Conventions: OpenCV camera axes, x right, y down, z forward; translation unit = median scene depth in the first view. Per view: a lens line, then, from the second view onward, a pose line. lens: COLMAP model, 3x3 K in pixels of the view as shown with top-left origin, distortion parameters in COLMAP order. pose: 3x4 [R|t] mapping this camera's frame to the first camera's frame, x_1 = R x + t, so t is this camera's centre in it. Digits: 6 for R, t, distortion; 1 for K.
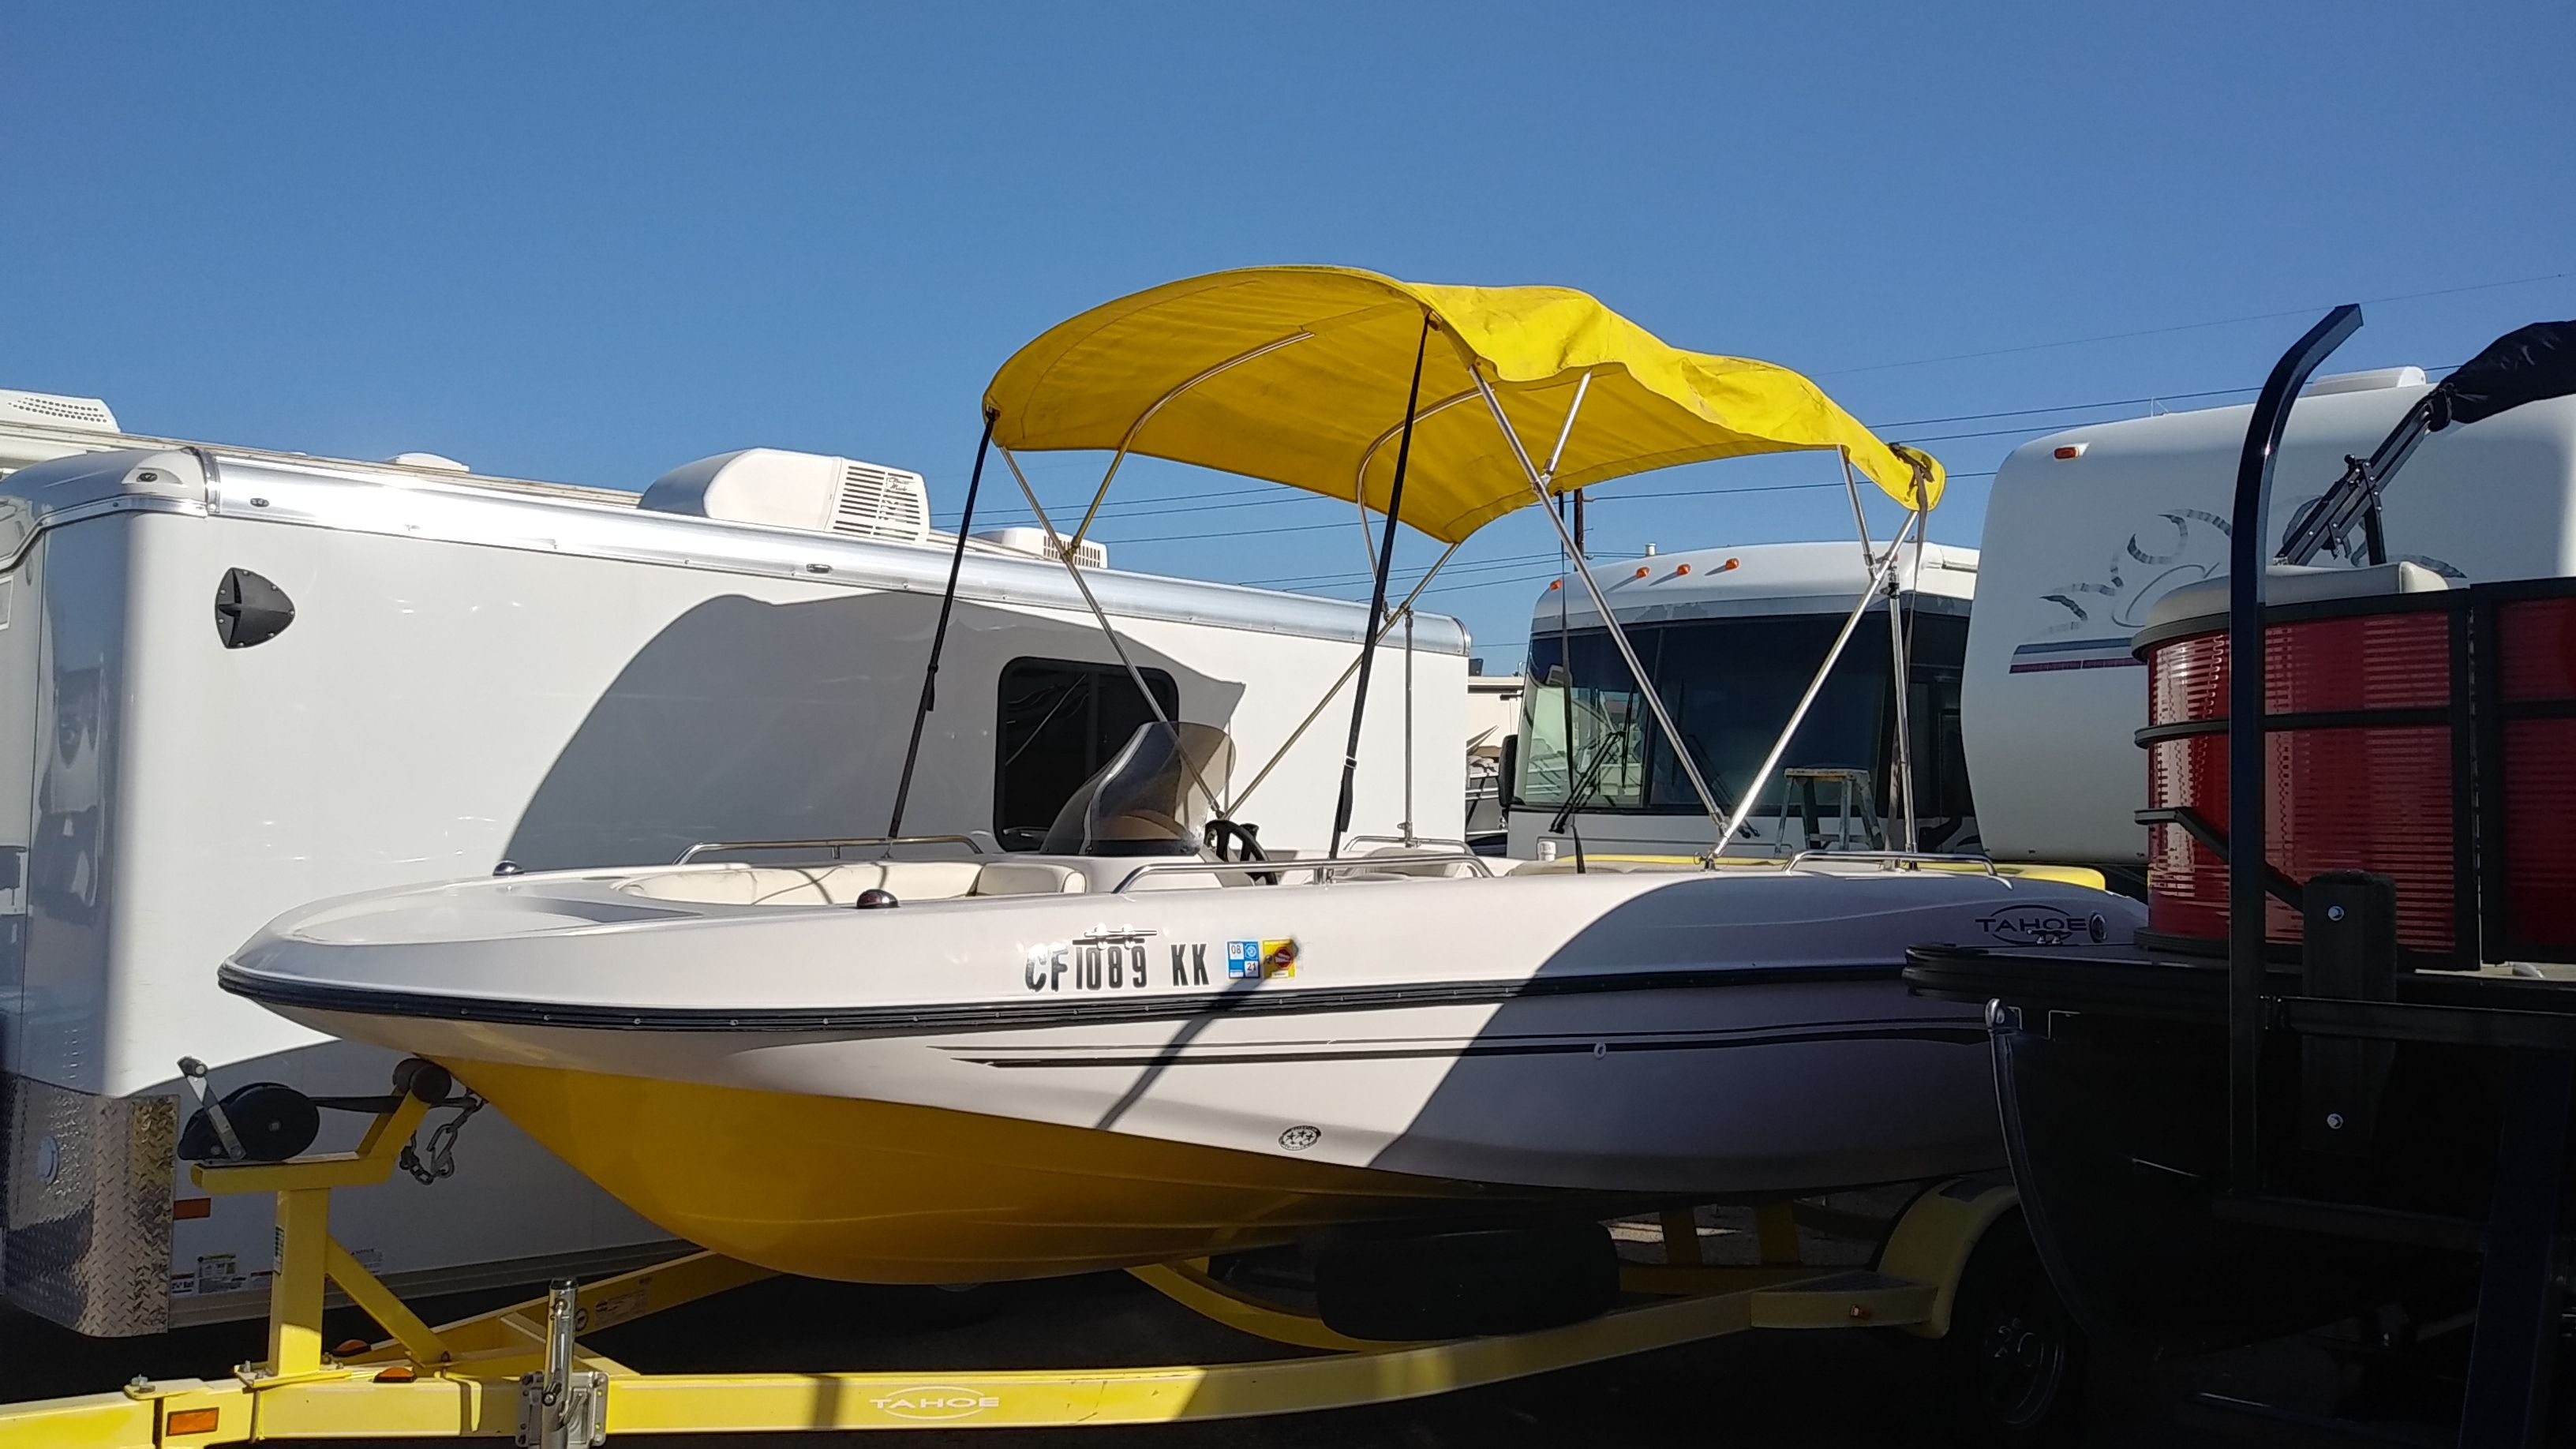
lens RADIAL K [[2033.5, 0, 1288.0], [0, 2033.5, 724.5], [0, 0, 1]] dist [0.005514, -0.001159]
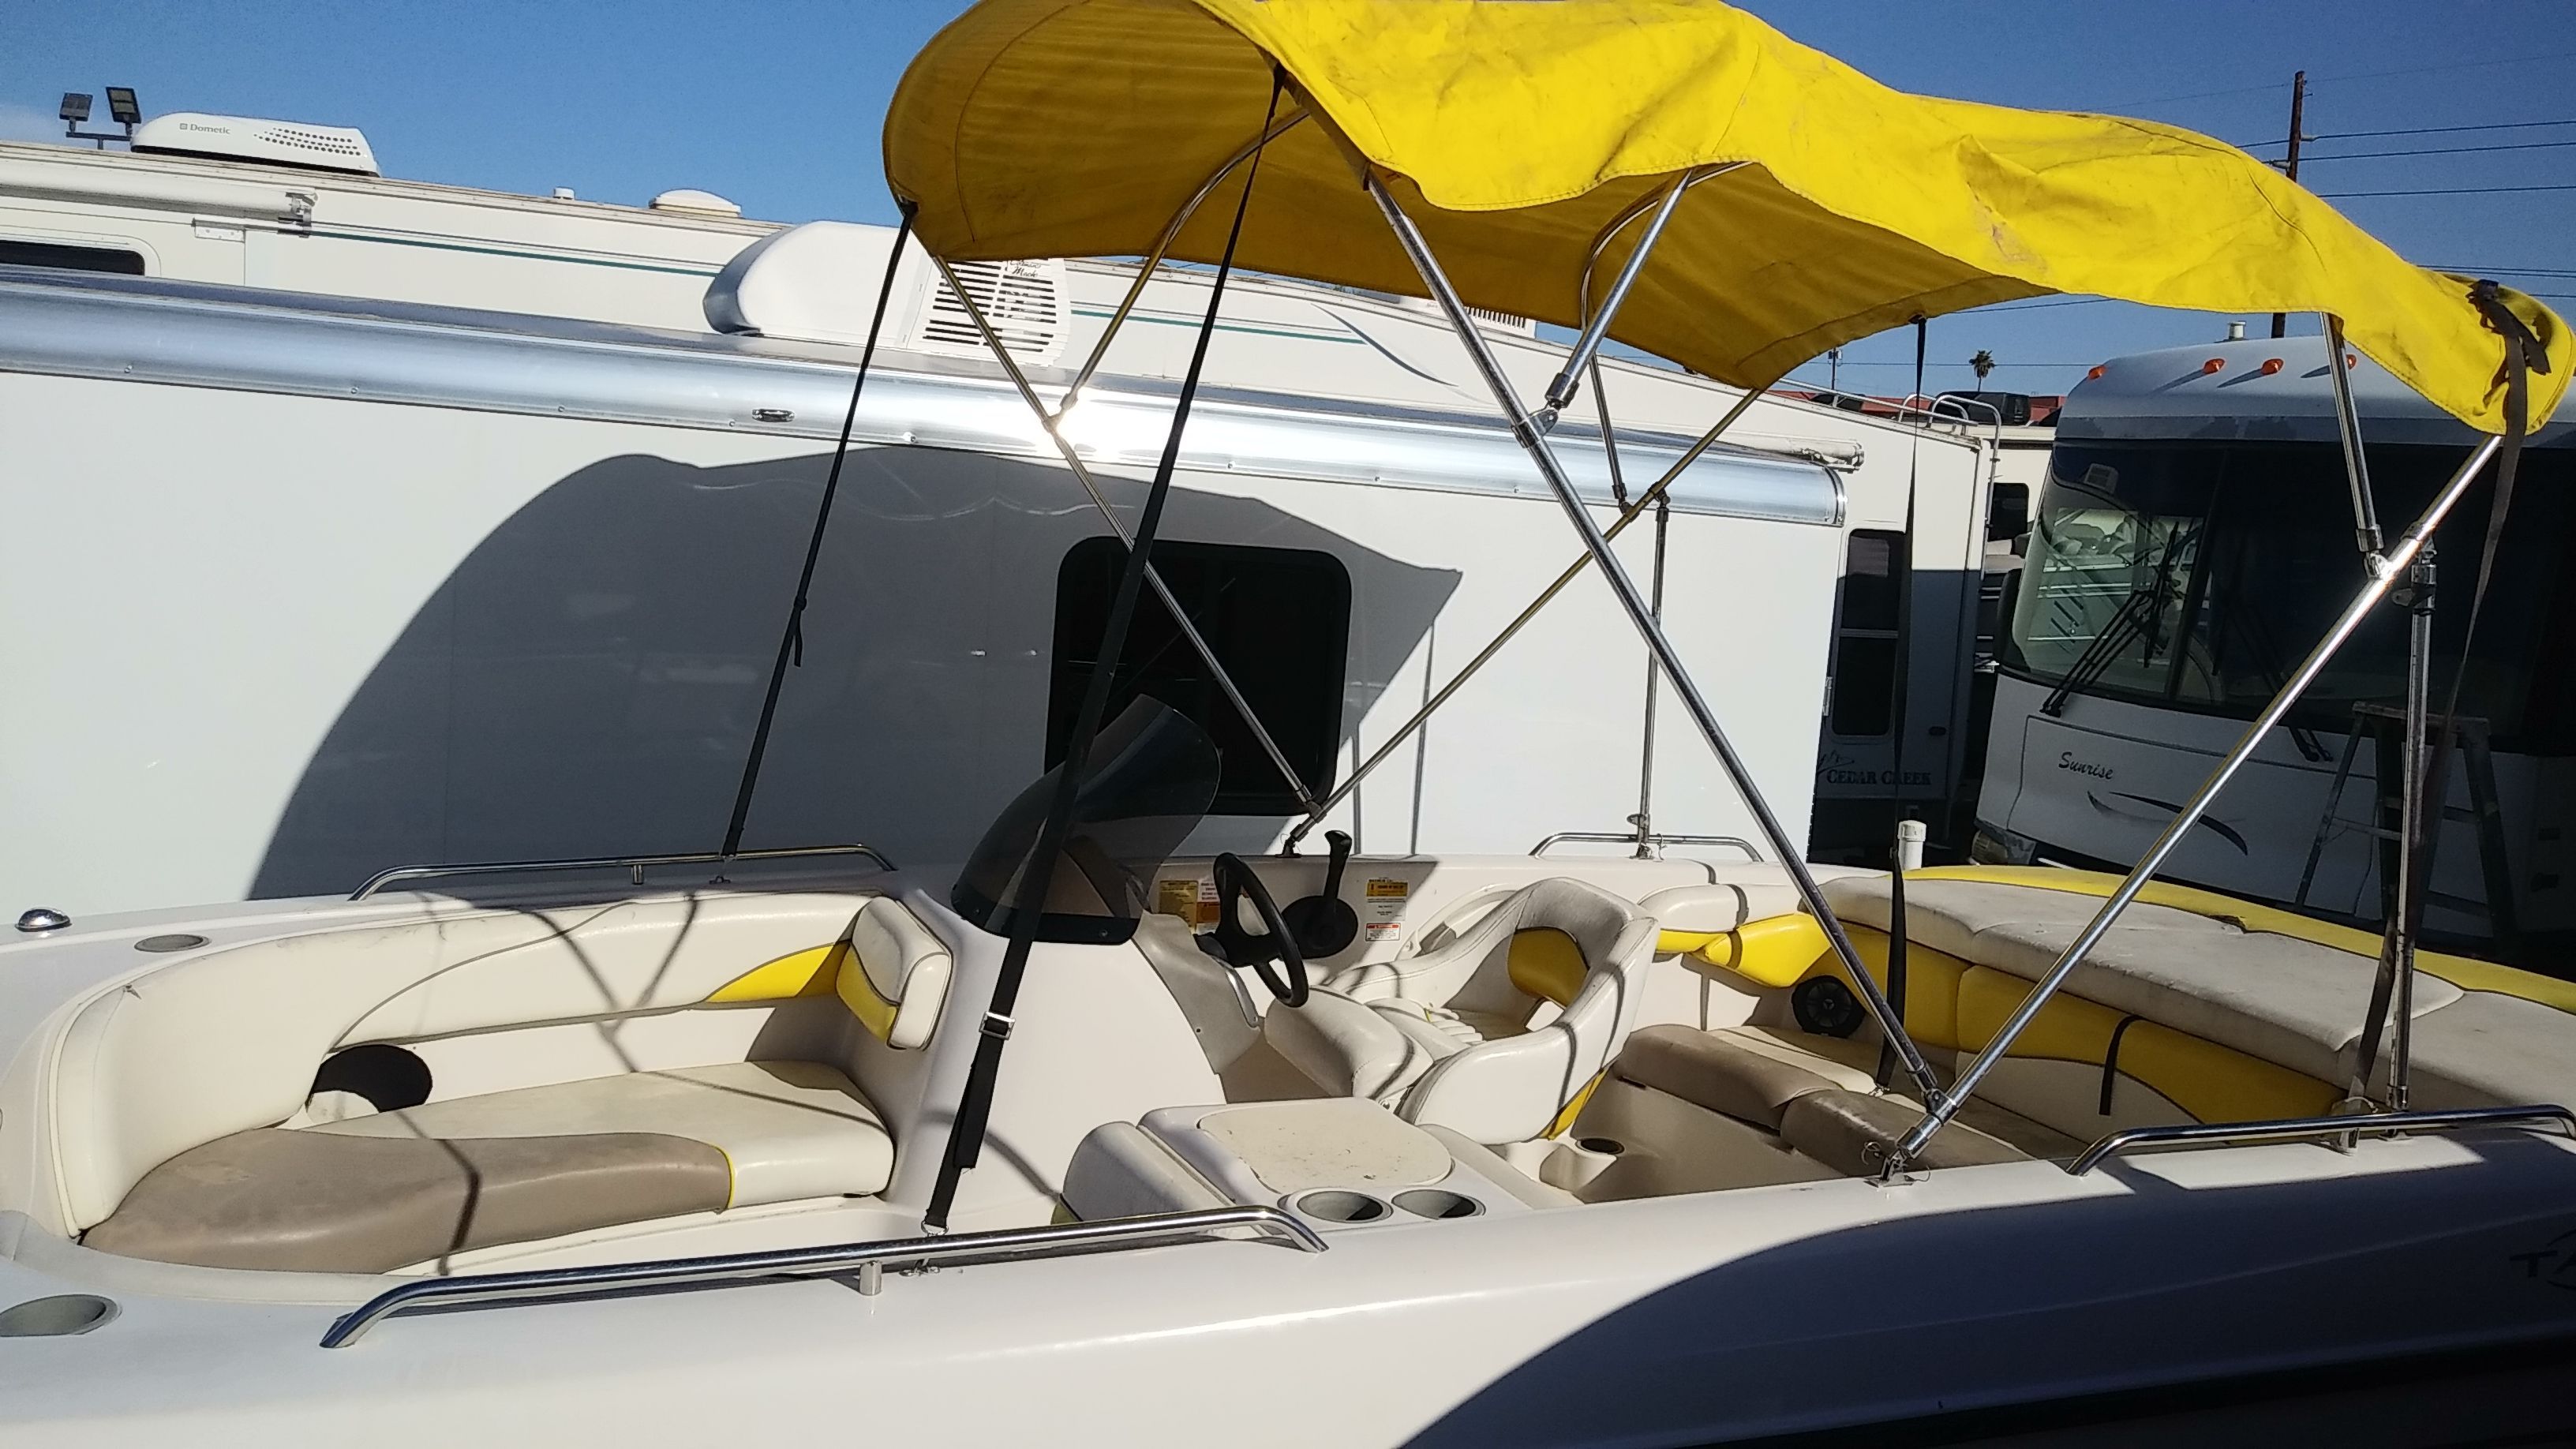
lens RADIAL K [[2033.5, 0, 1288.0], [0, 2033.5, 724.5], [0, 0, 1]] dist [0.005514, -0.001159]
pose [[0.952498, 0.085689, -0.292240, 0.173073], [-0.041634, 0.987229, 0.153771, -0.096726], [0.301684, -0.134300, 0.943902, 0.415971]]
